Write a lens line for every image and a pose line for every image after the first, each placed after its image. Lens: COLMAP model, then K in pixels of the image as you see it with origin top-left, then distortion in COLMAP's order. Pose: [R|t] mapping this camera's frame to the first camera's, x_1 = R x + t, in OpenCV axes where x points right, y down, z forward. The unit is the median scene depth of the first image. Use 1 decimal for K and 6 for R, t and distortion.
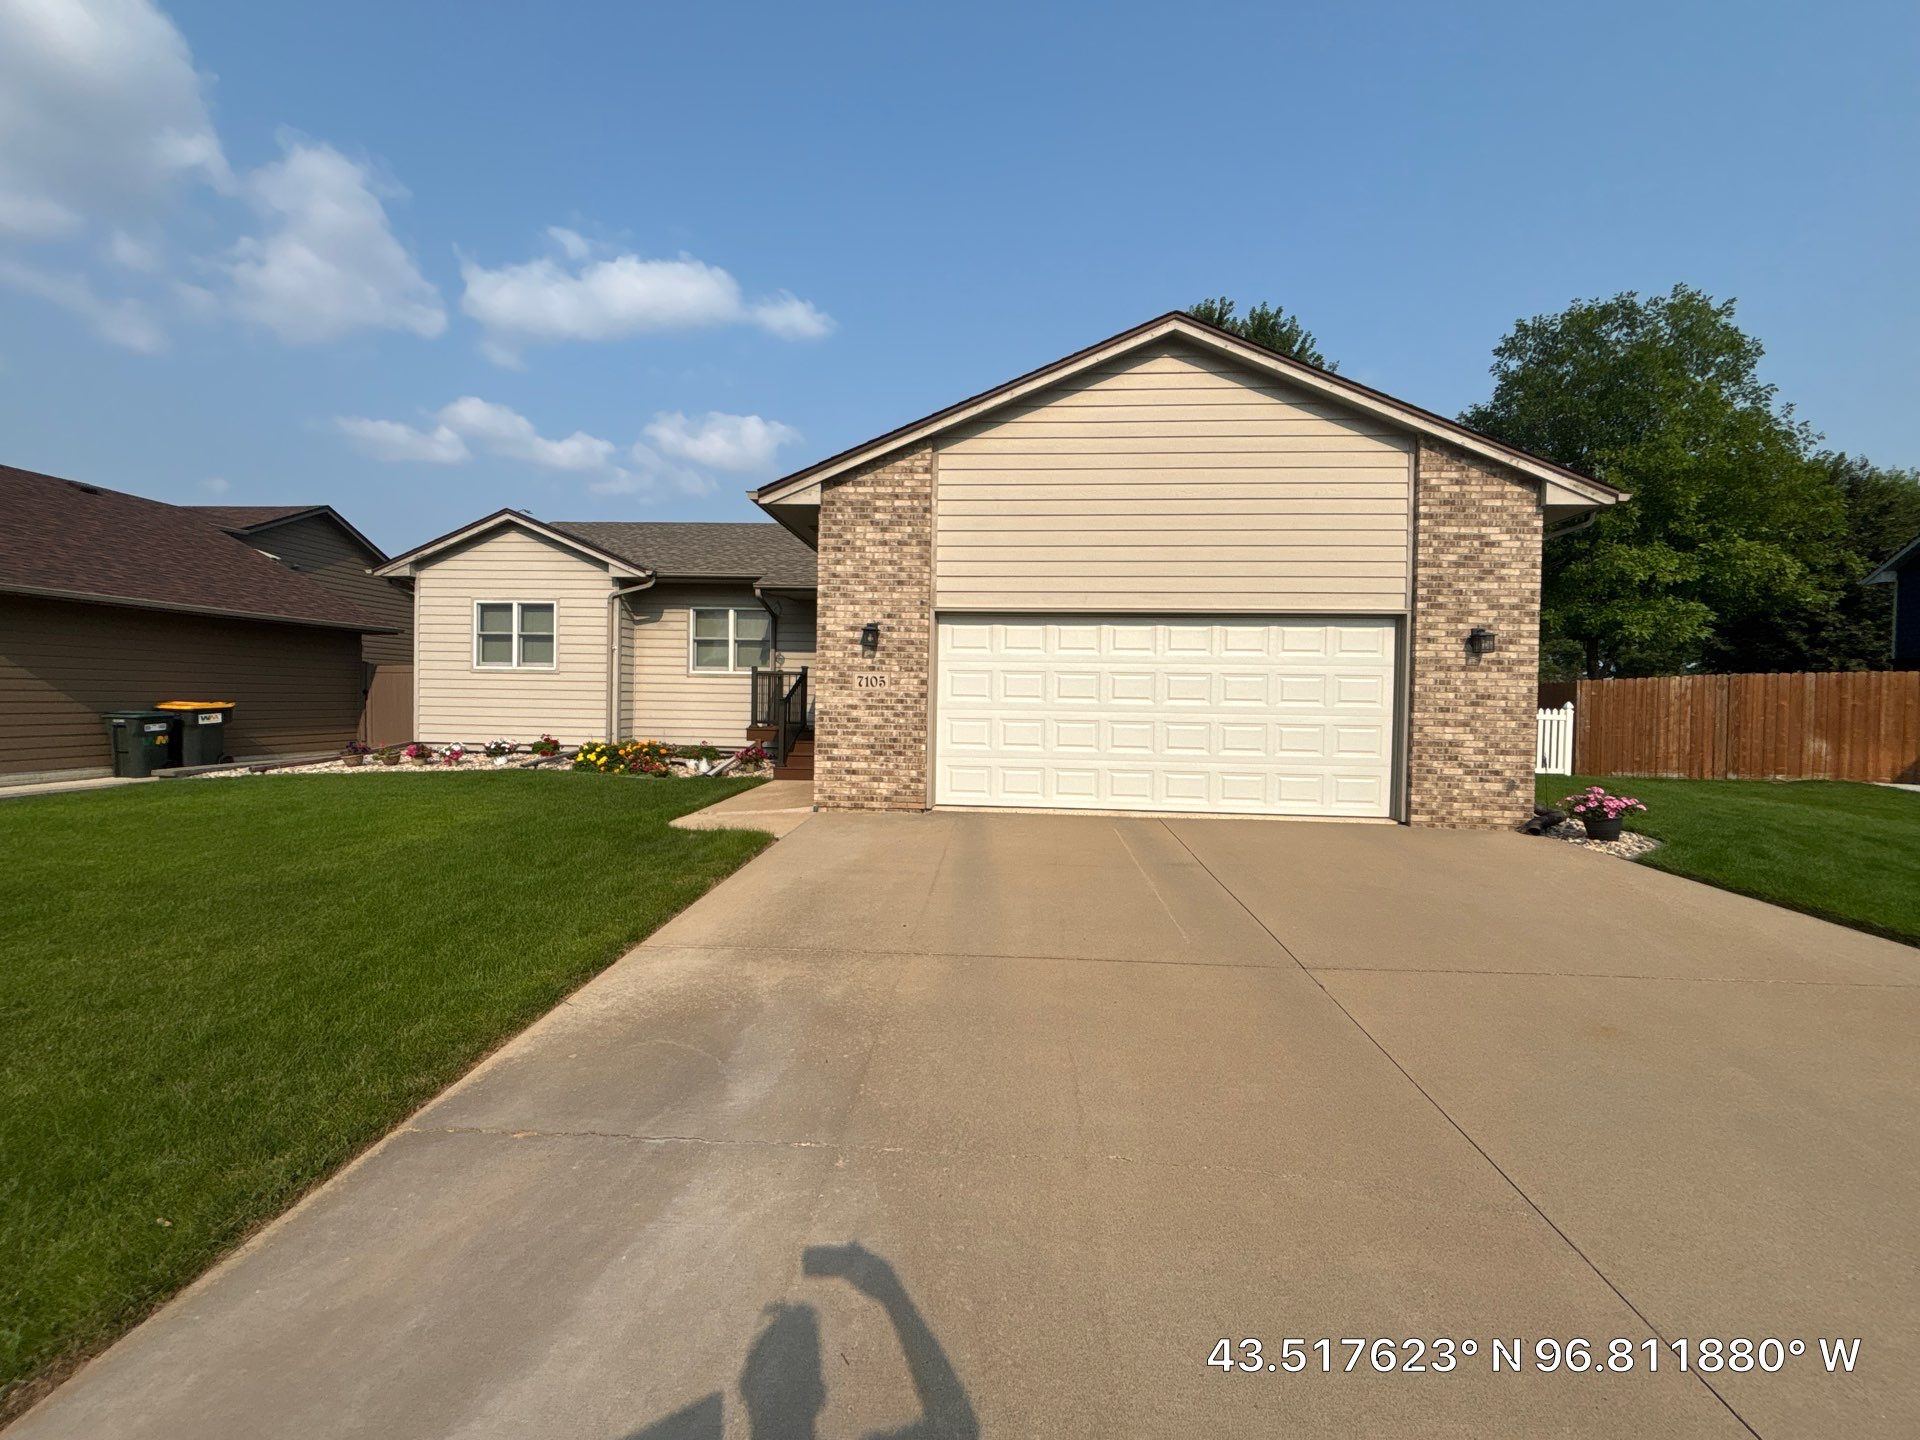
lens RADIAL K [[737.8, 0, 950.5], [0, 737.8, 714.7], [0, 0, 1]] dist [0.008627, -0.019158]
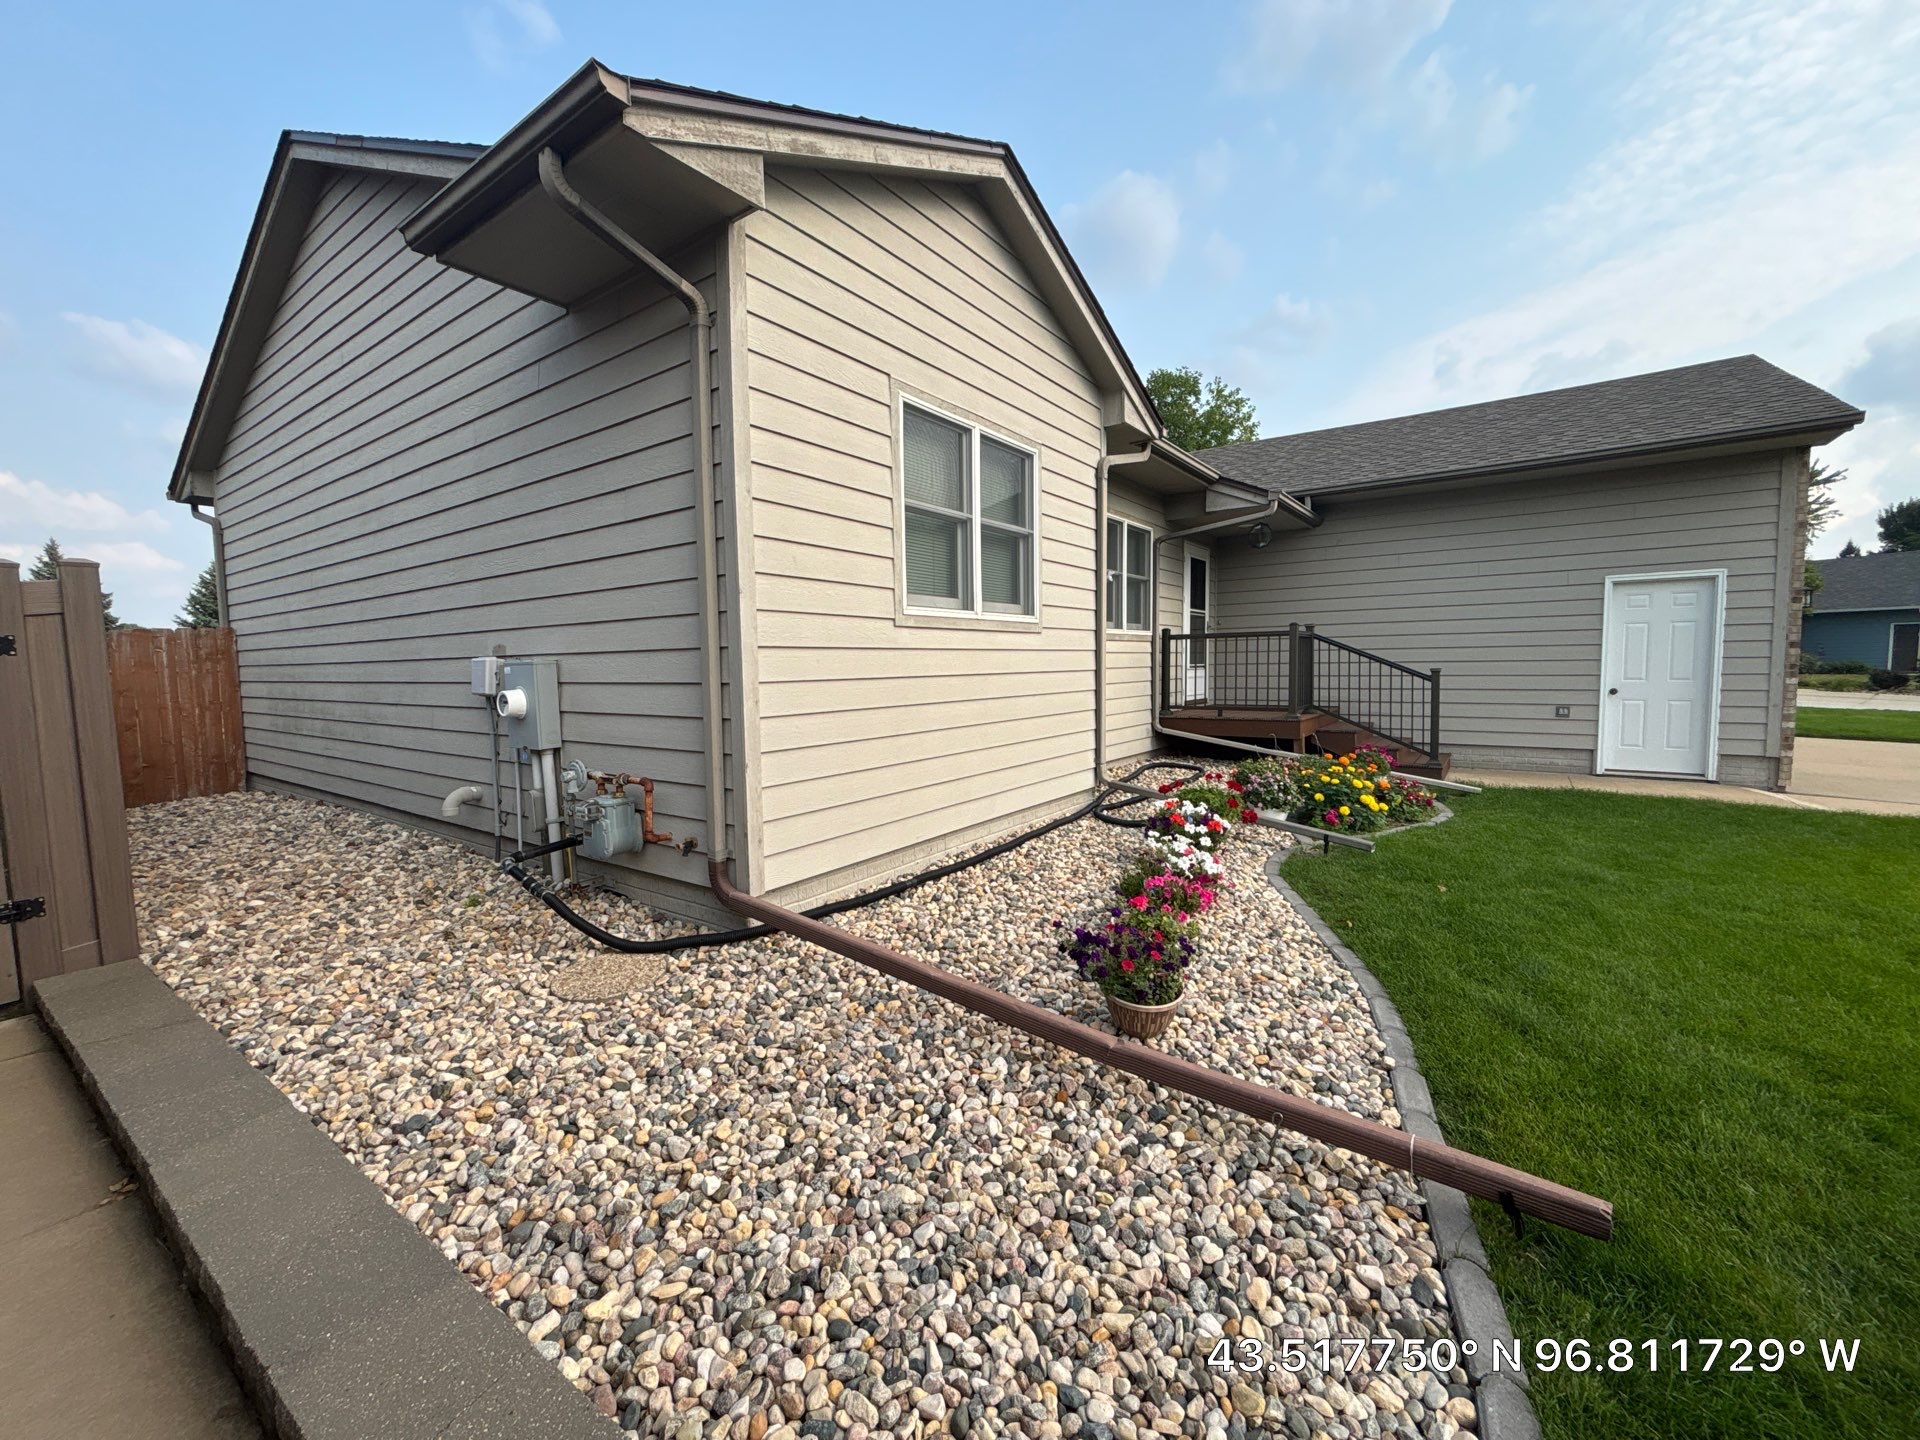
lens RADIAL K [[780.4, 0, 947.3], [0, 780.4, 710.4], [0, 0, 1]] dist [-0.012034, 0.000185]
pose [[0.528772, -0.078232, 0.845151, -1.709621], [0.010979, 0.996290, 0.085353, -0.092730], [-0.848693, -0.035853, 0.527670, 1.504720]]
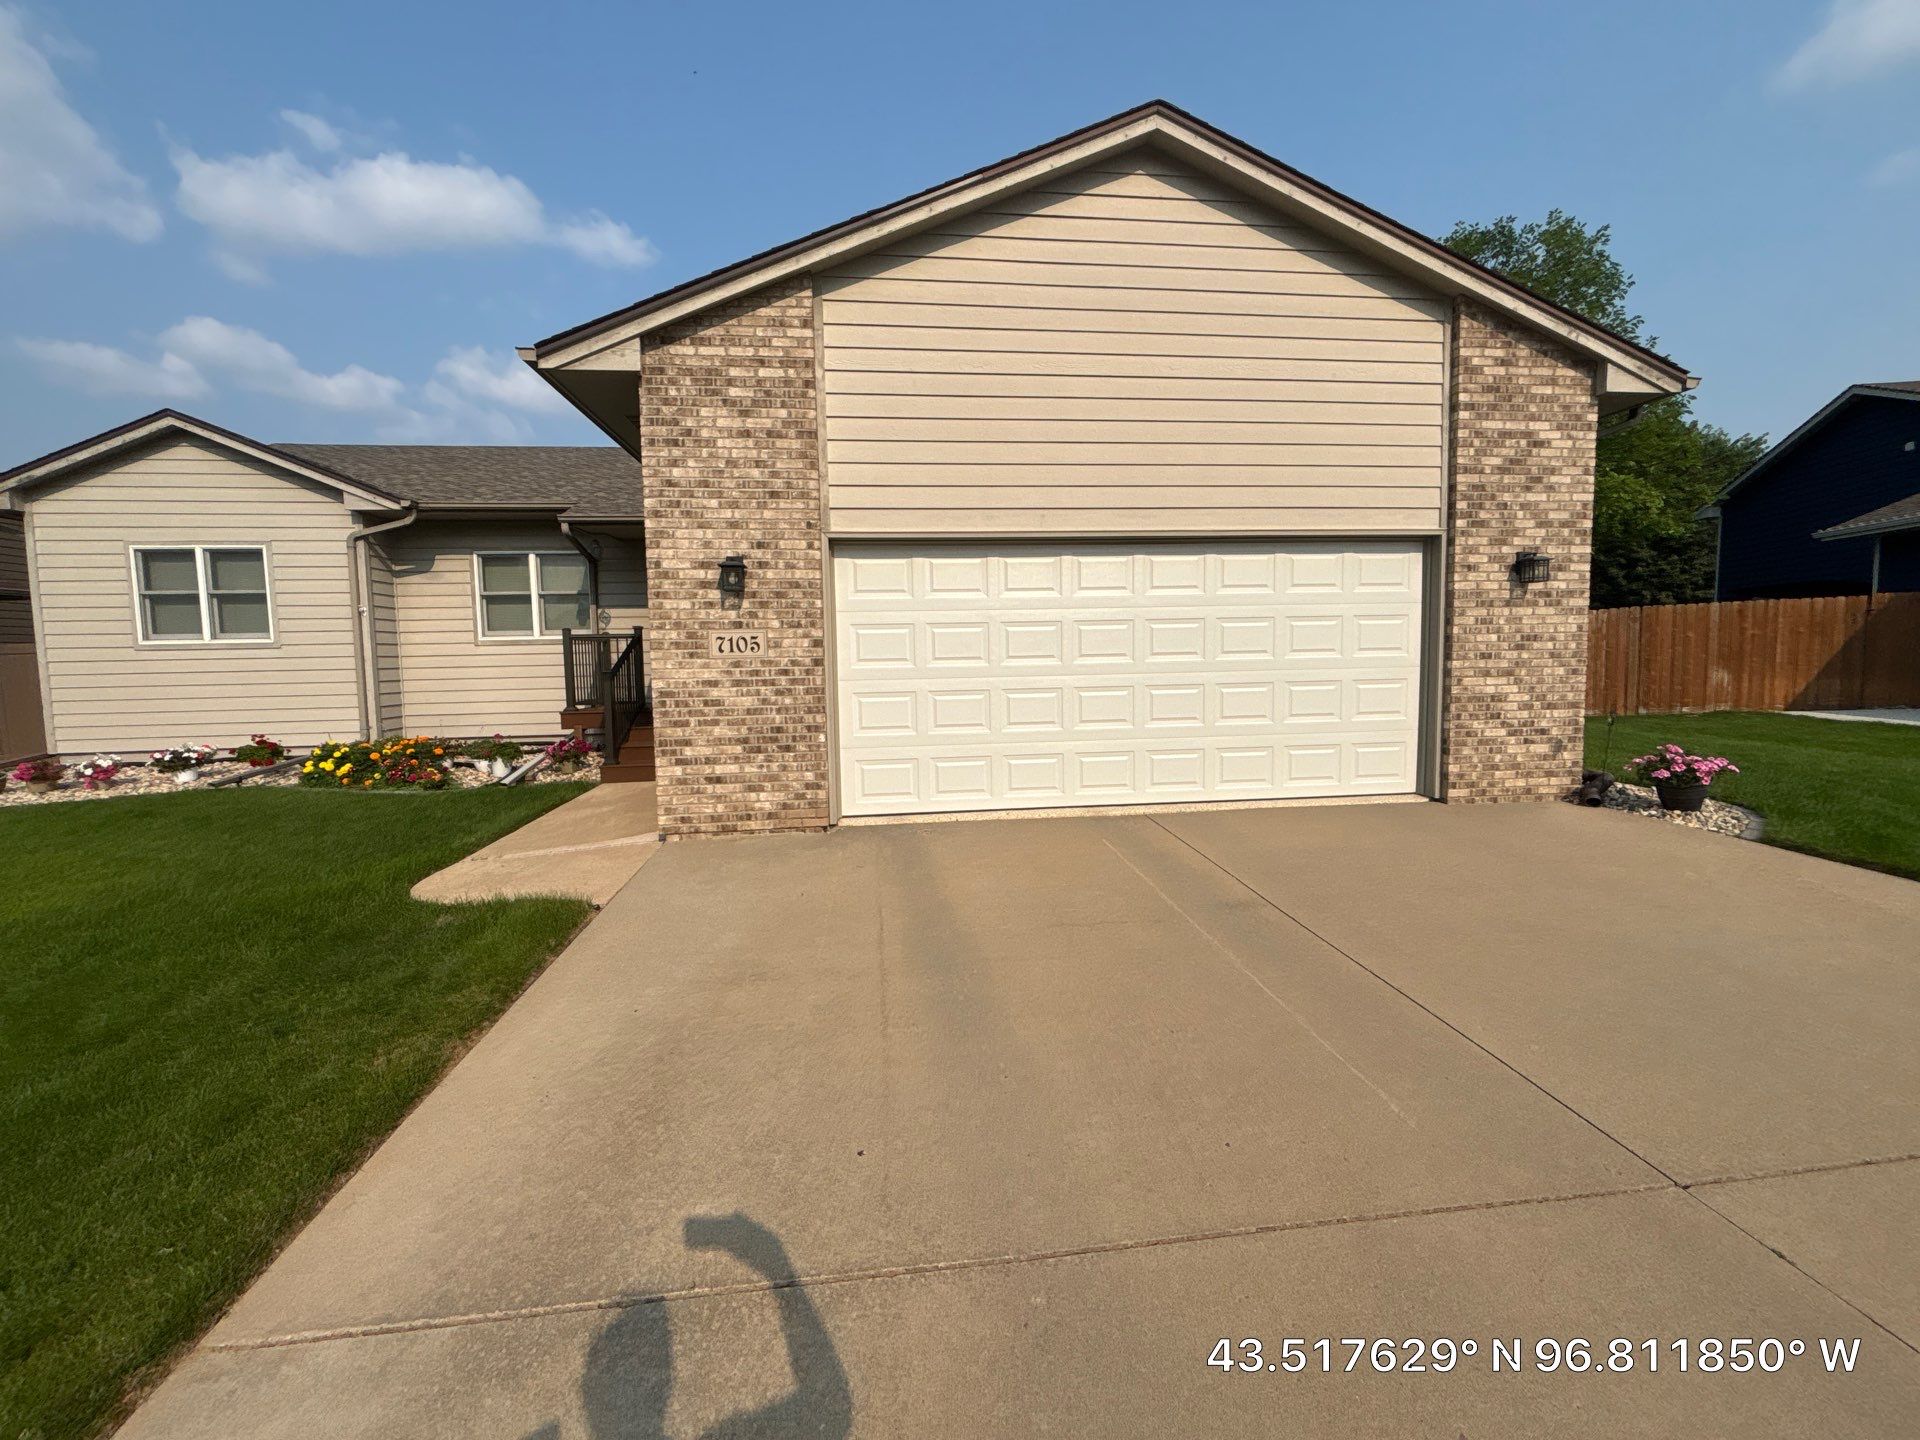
lens RADIAL K [[757.4, 0, 955.0], [0, 757.4, 715.7], [0, 0, 1]] dist [-0.000866, -0.000031]
pose [[0.982204, -0.050467, 0.180907, -0.041416], [0.040130, 0.997370, 0.060356, -0.013962], [-0.183478, -0.052023, 0.981646, 0.286863]]
